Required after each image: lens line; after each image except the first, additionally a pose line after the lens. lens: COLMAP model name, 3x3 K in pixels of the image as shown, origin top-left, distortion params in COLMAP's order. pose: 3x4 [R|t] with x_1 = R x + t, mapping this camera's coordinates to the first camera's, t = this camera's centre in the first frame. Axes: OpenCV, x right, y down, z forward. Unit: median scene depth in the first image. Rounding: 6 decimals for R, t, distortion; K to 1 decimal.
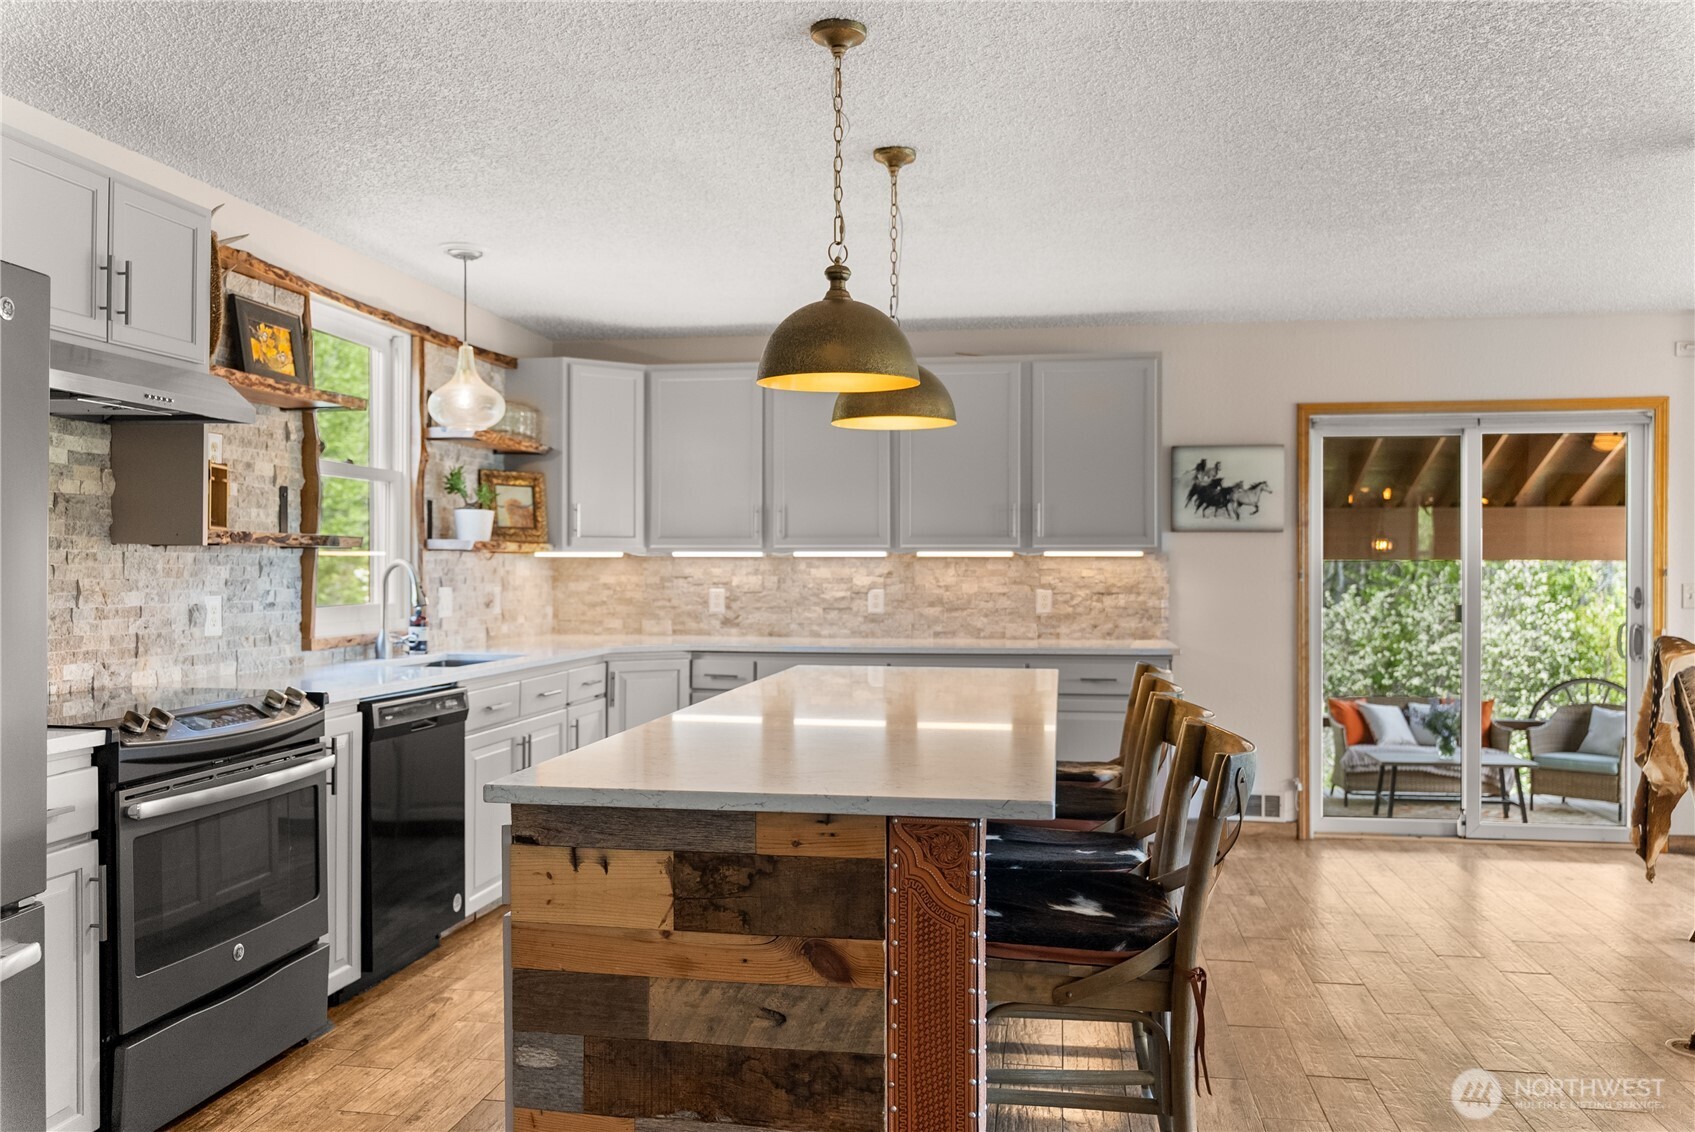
lens RADIAL K [[1295.3, 0, 847.5], [0, 1295.3, 566.0], [0, 0, 1]] dist [-0.004141, -0.001631]
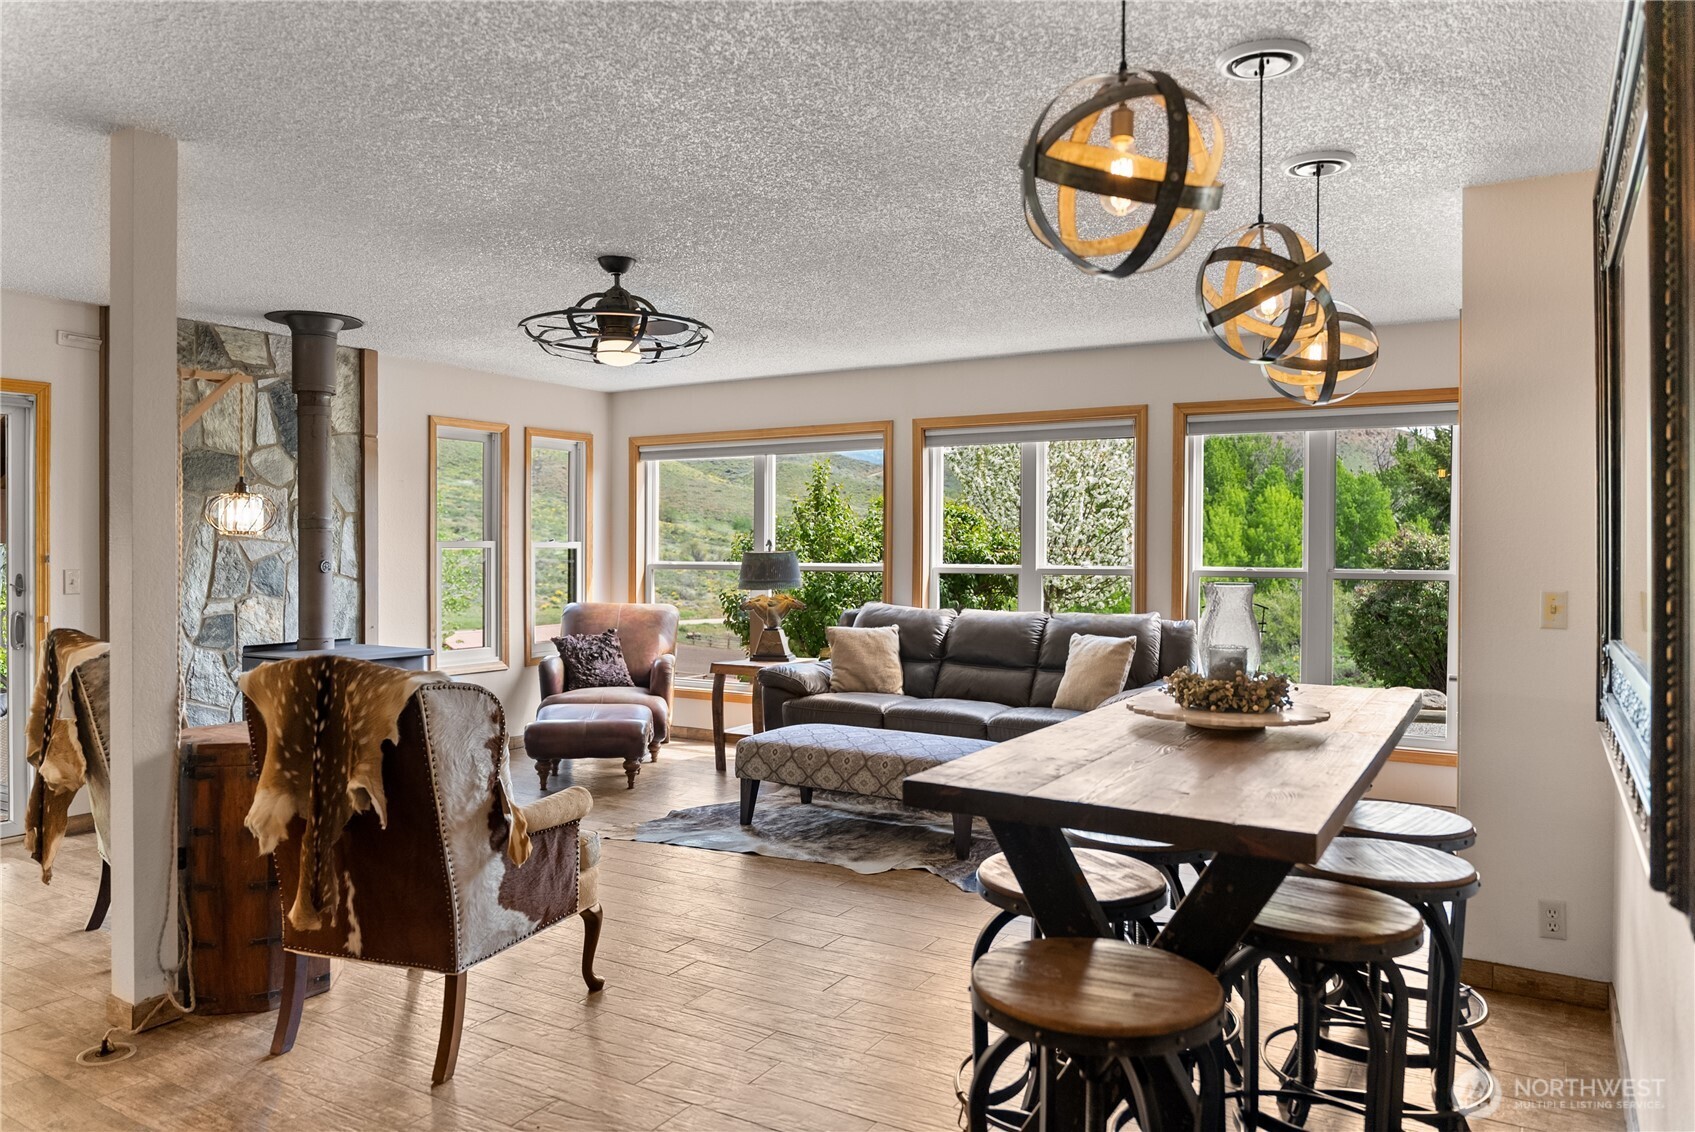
lens RADIAL K [[1165.8, 0, 848.4], [0, 1165.8, 550.3], [0, 0, 1]] dist [-0.022828, -0.002428]
pose [[0.372551, -0.005458, 0.927996, 0.048471], [-0.000779, 0.999981, 0.006194, -0.010394], [-0.928011, -0.003030, 0.372540, 0.124276]]
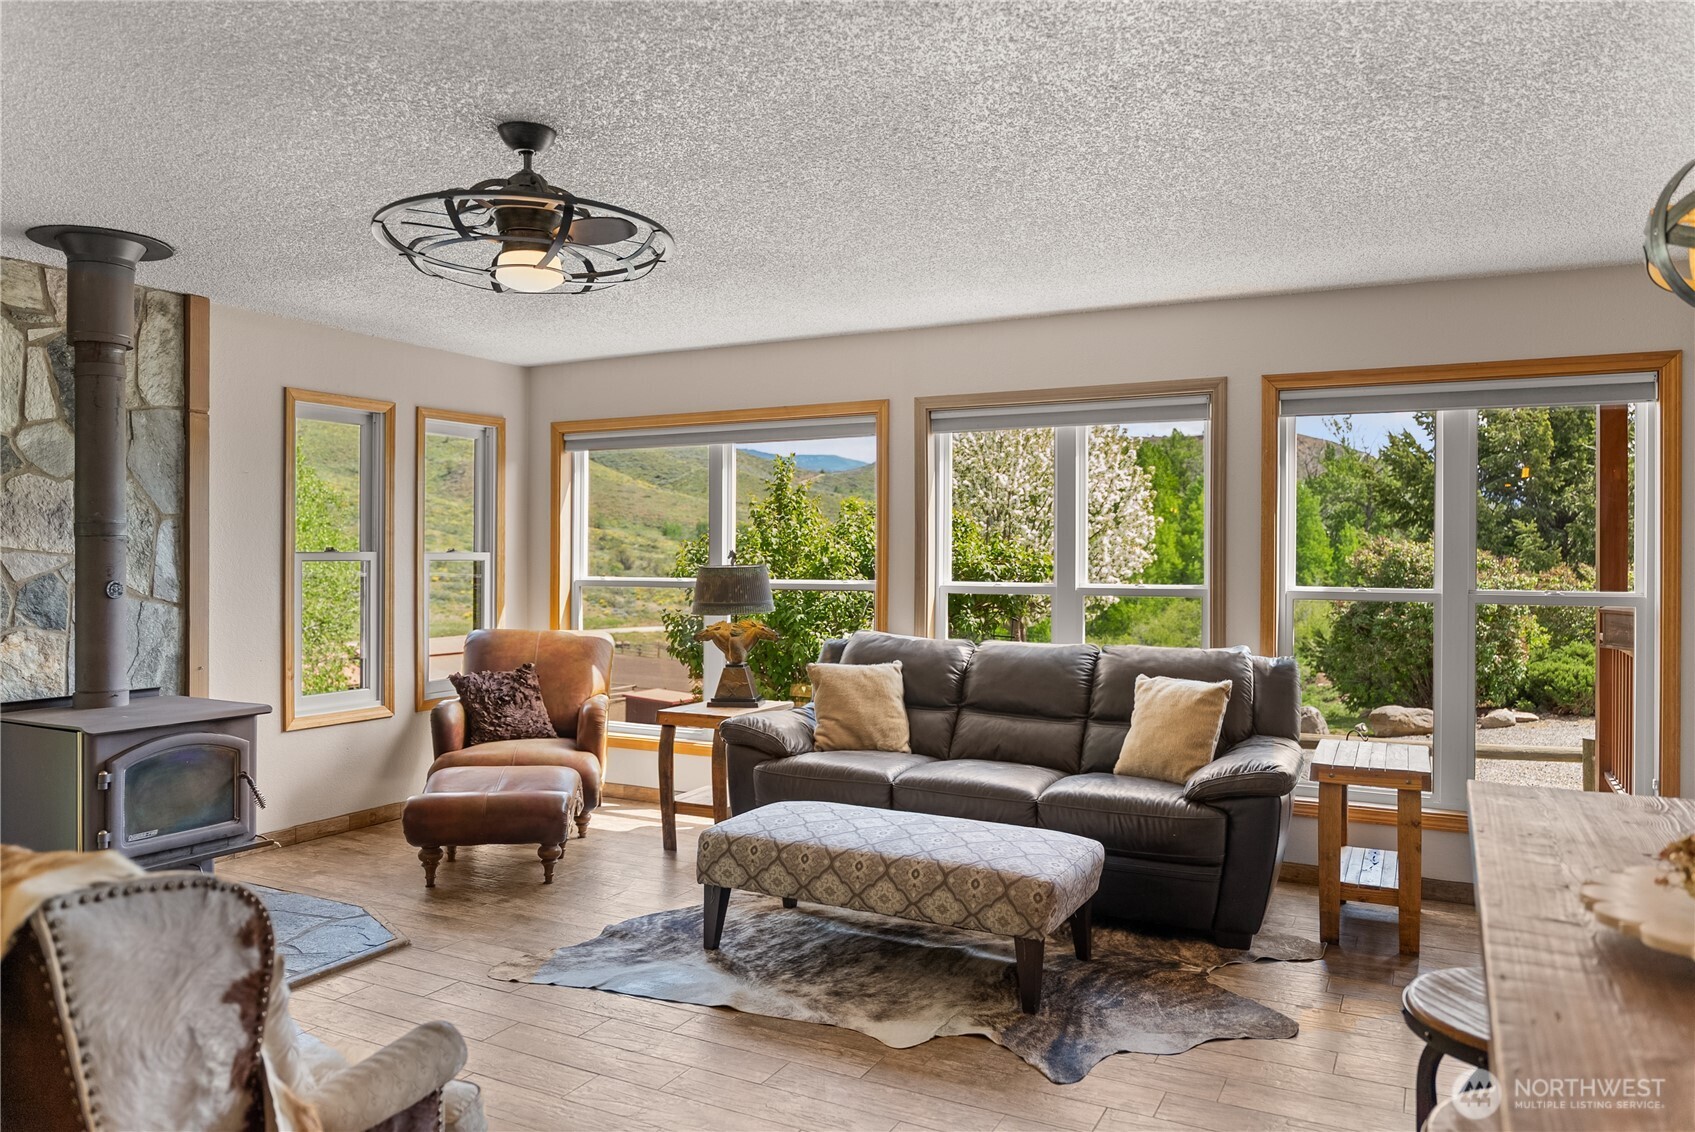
lens RADIAL K [[1165.8, 0, 848.4], [0, 1165.8, 550.3], [0, 0, 1]] dist [-0.022828, -0.002428]
pose [[0.316429, -0.000204, 0.948616, 0.360436], [-0.001238, 0.999999, 0.000628, -0.016381], [-0.948615, -0.001373, 0.316428, 0.315022]]
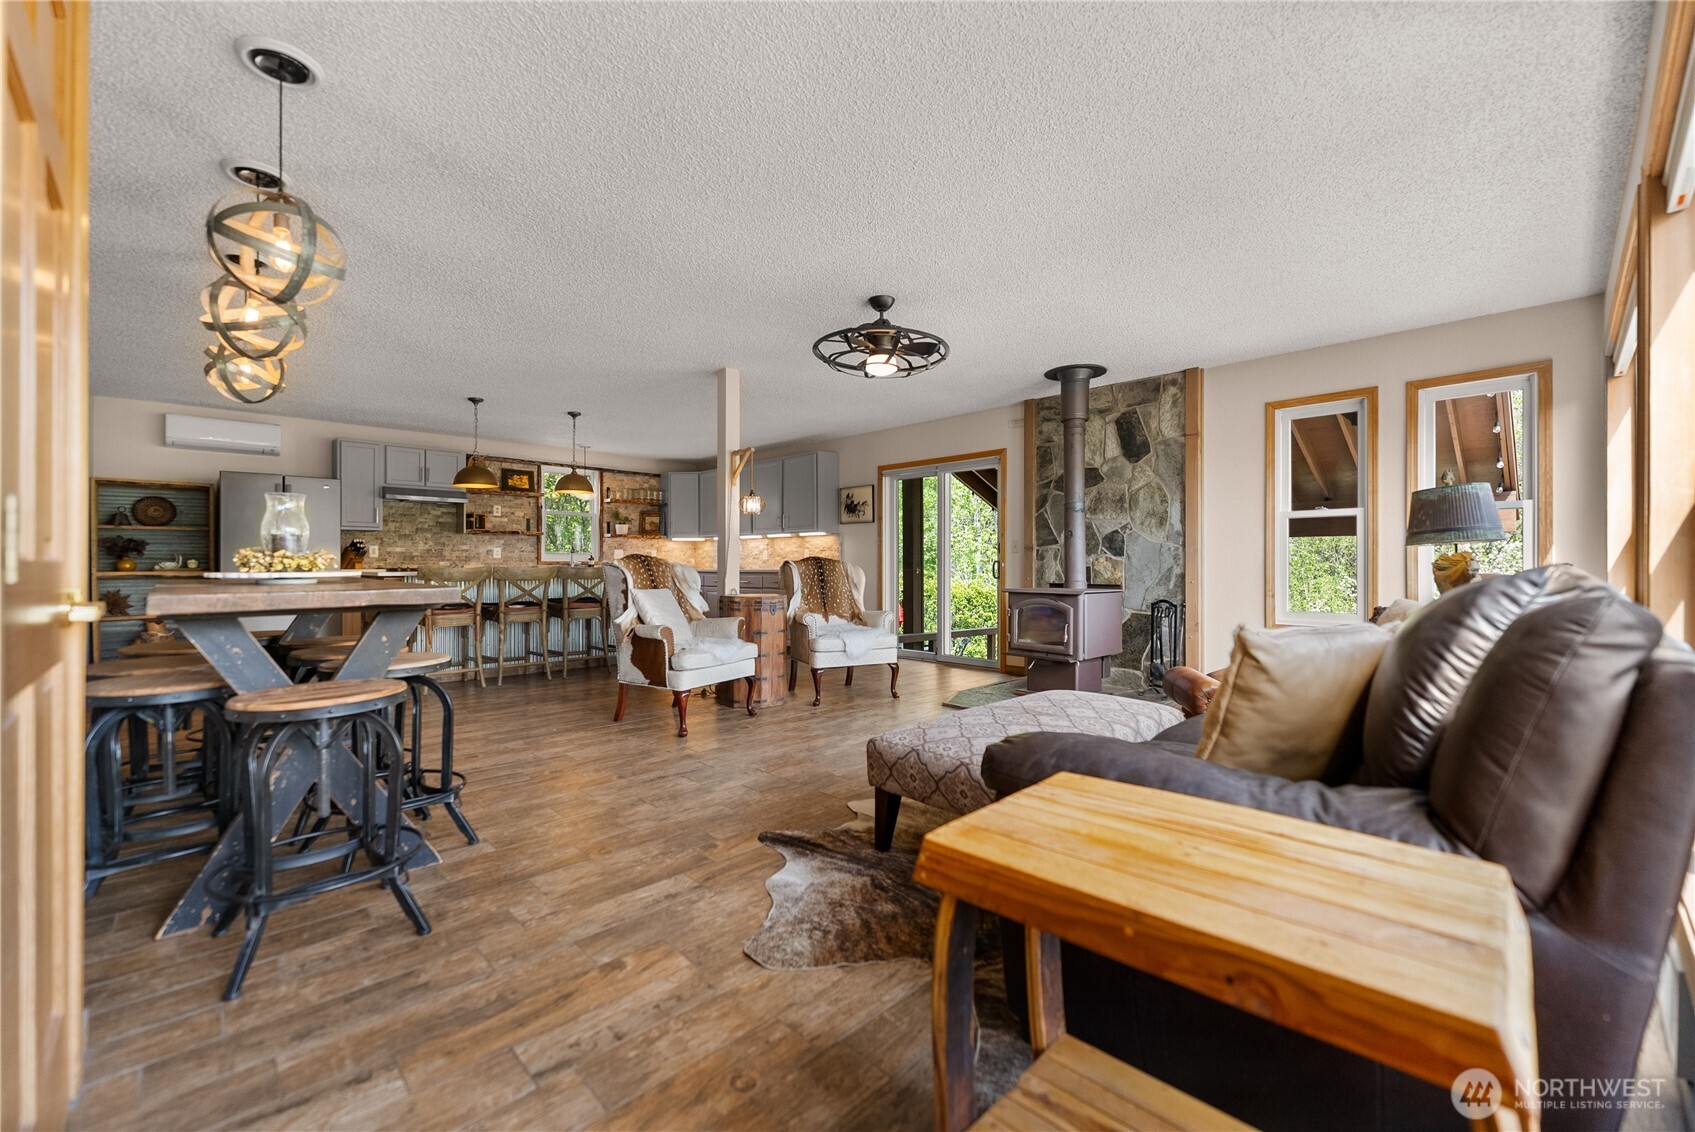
lens RADIAL K [[692.2, 0, 855.3], [0, 692.2, 563.9], [0, 0, 1]] dist [0.000381, 0.000005]
pose [[0.803382, -0.002835, -0.595457, 1.487160], [0.001630, 0.999995, -0.002563, 0.073047], [0.595461, 0.001089, 0.803383, -0.018908]]
